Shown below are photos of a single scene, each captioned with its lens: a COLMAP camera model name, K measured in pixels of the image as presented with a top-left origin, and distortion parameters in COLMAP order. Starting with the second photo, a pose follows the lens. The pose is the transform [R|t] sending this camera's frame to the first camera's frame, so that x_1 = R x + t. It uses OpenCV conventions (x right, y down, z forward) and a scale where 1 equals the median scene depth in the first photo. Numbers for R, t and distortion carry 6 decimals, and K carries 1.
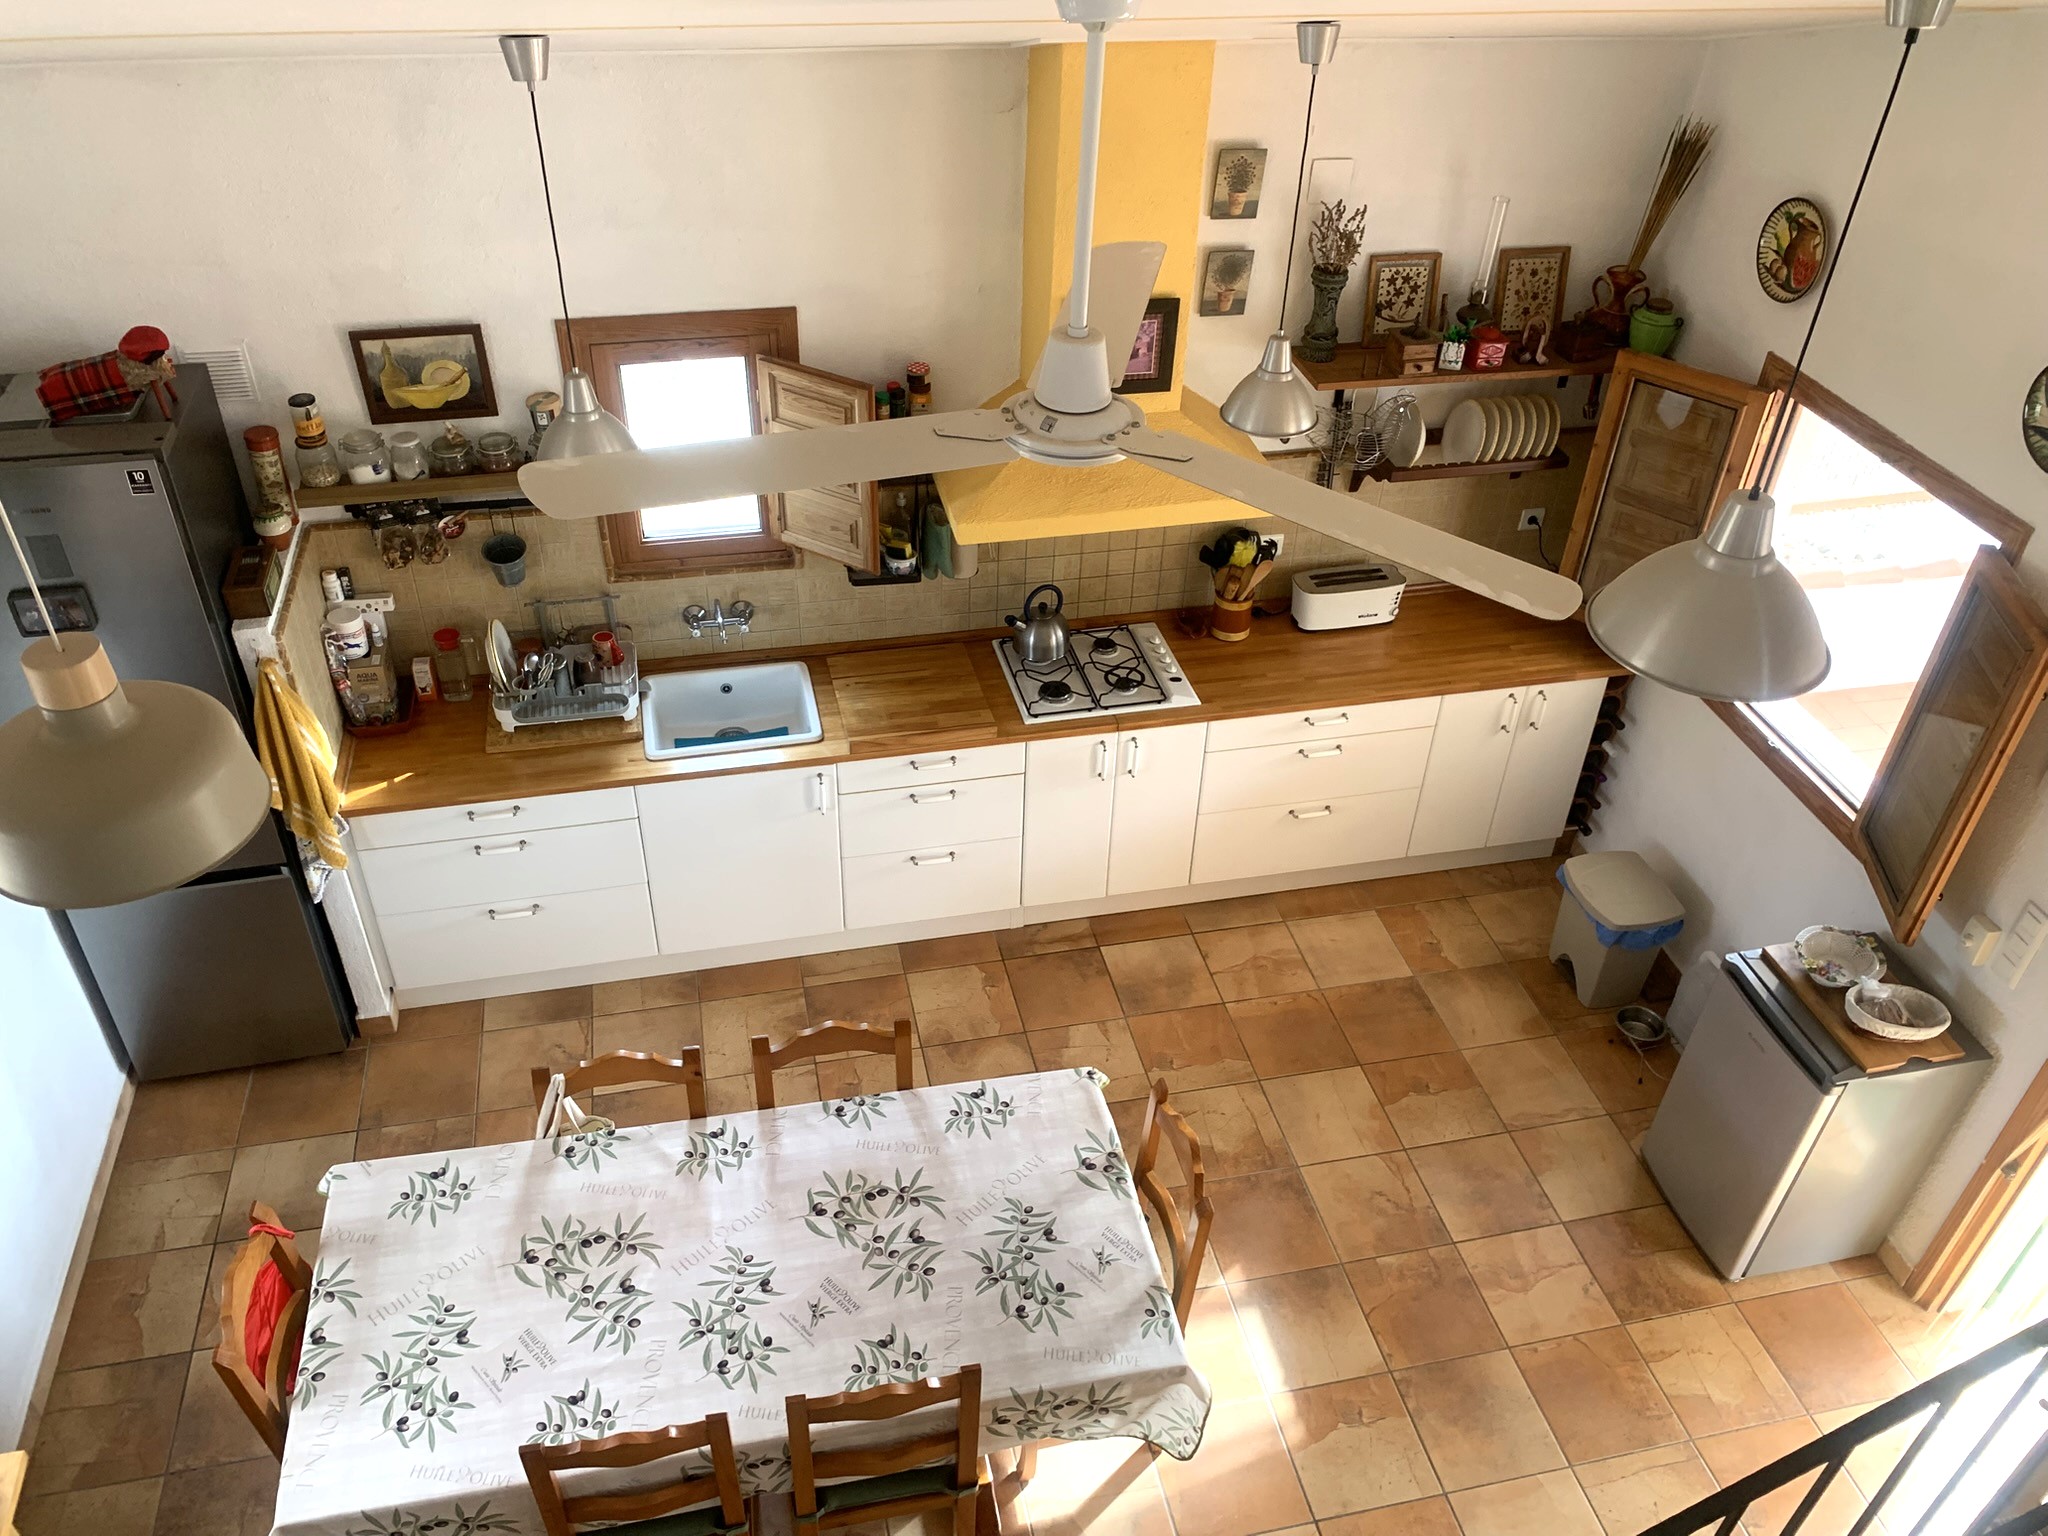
lens RADIAL K [[1562.7, 0, 1029.0], [0, 1562.7, 760.9], [0, 0, 1]] dist [0.045586, -0.069233]
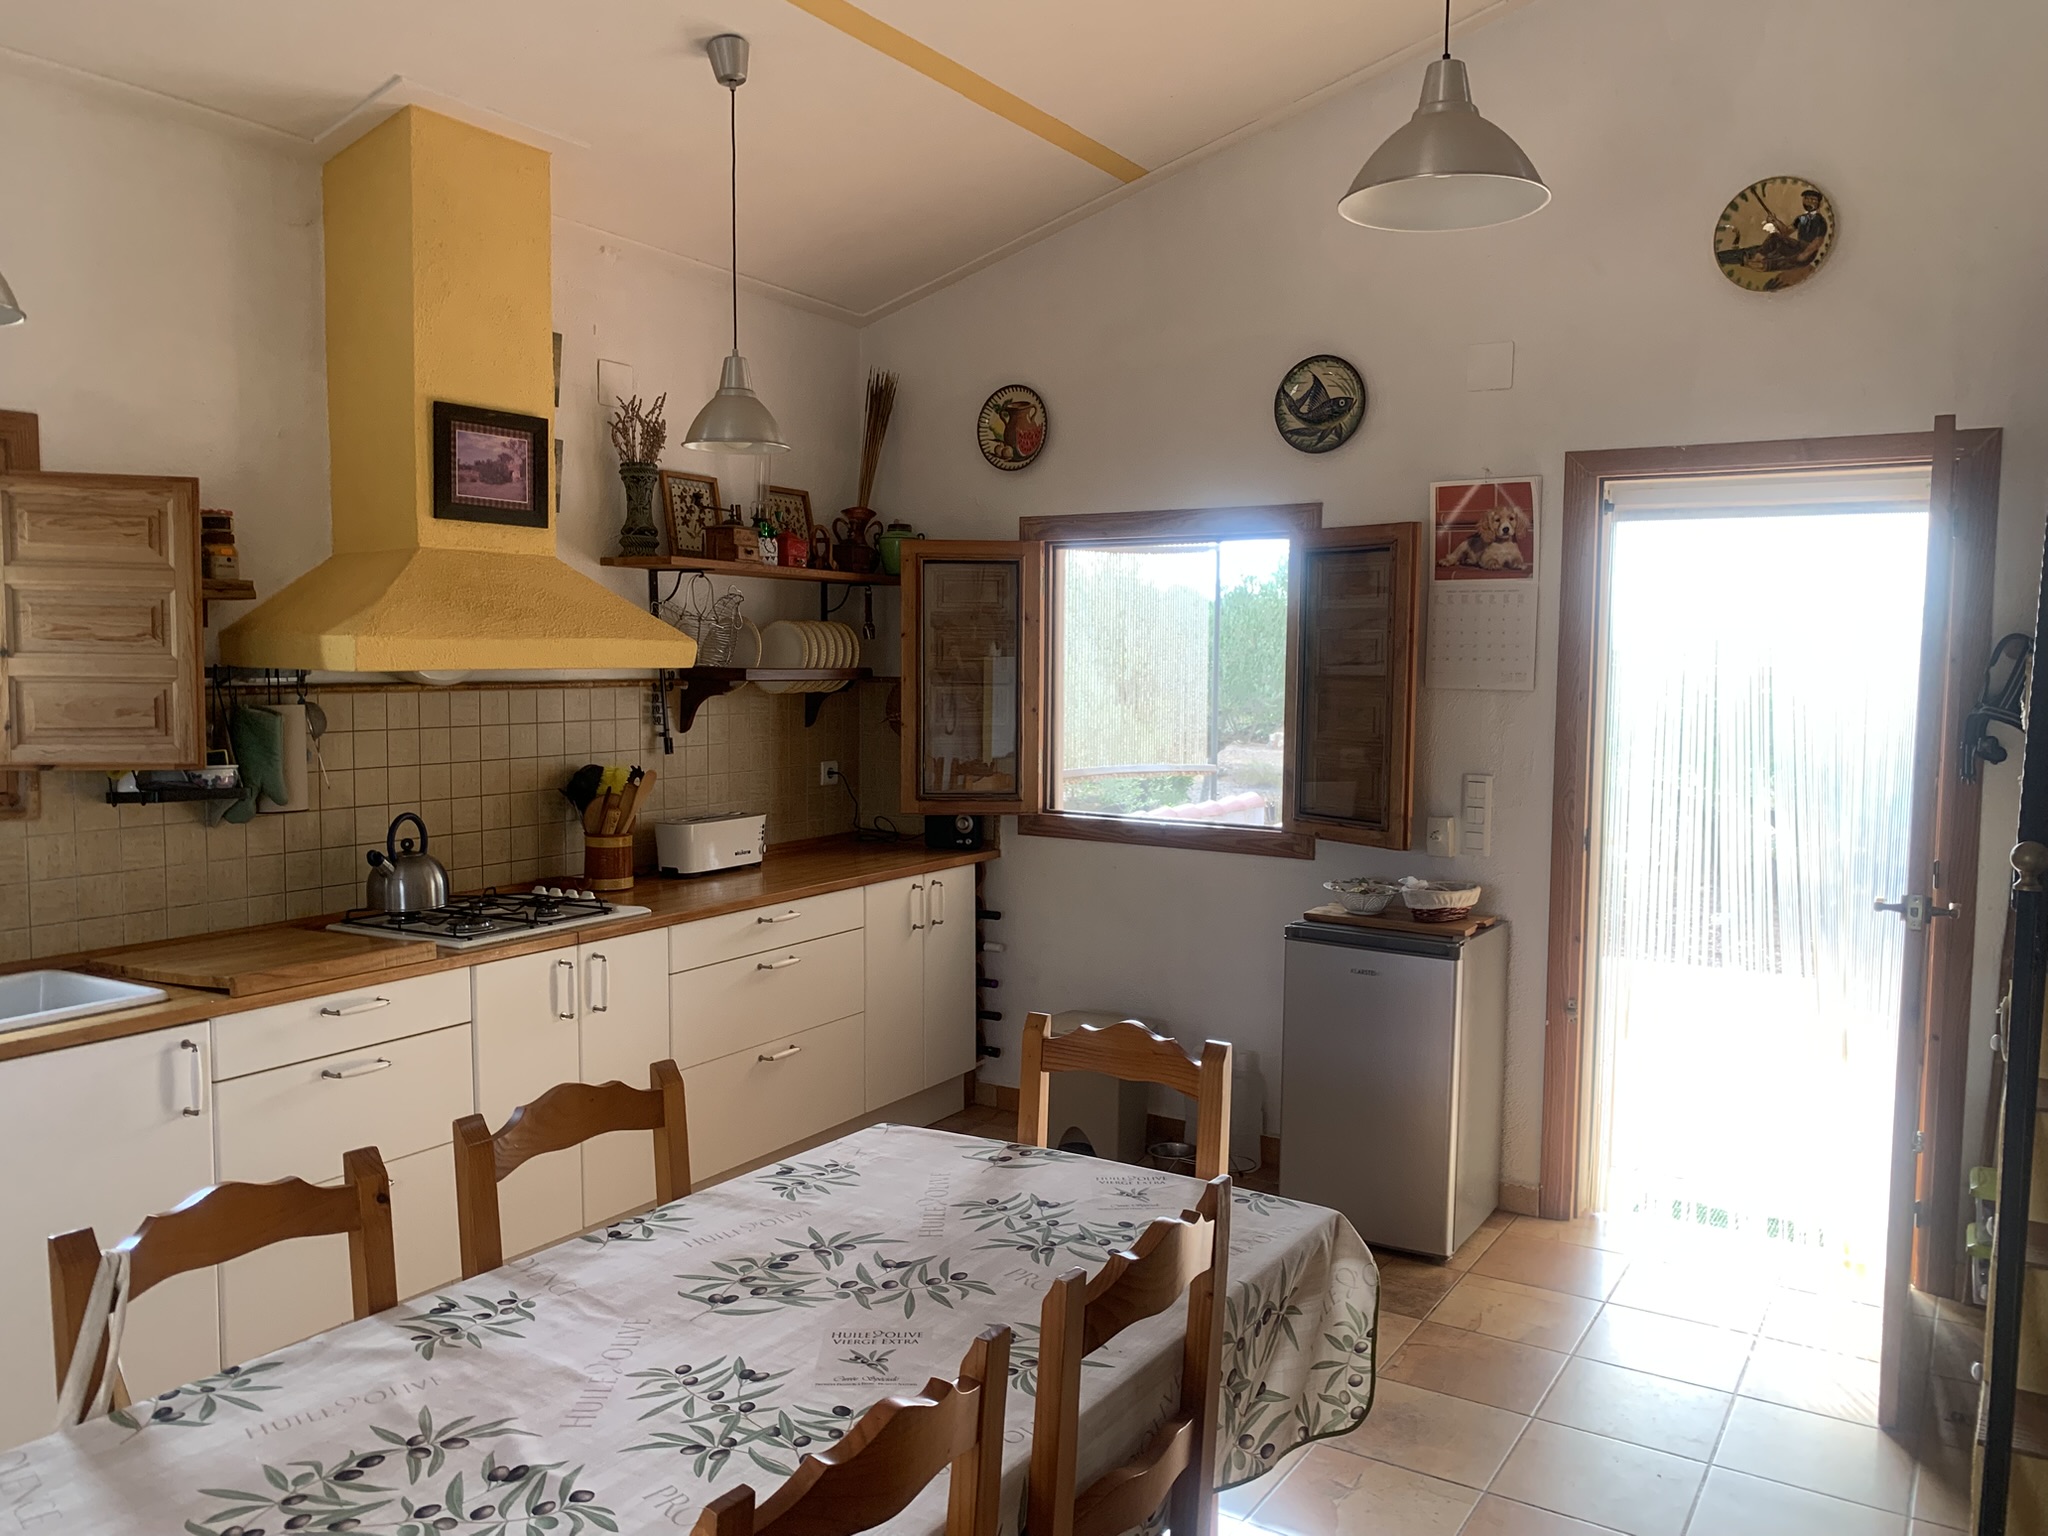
lens RADIAL K [[1562.7, 0, 1029.0], [0, 1562.7, 760.9], [0, 0, 1]] dist [0.045586, -0.069233]
pose [[0.703604, -0.069857, 0.707150, -0.360459], [0.440778, 0.823474, -0.357219, 0.310200], [-0.557366, 0.563037, 0.610191, 0.409220]]
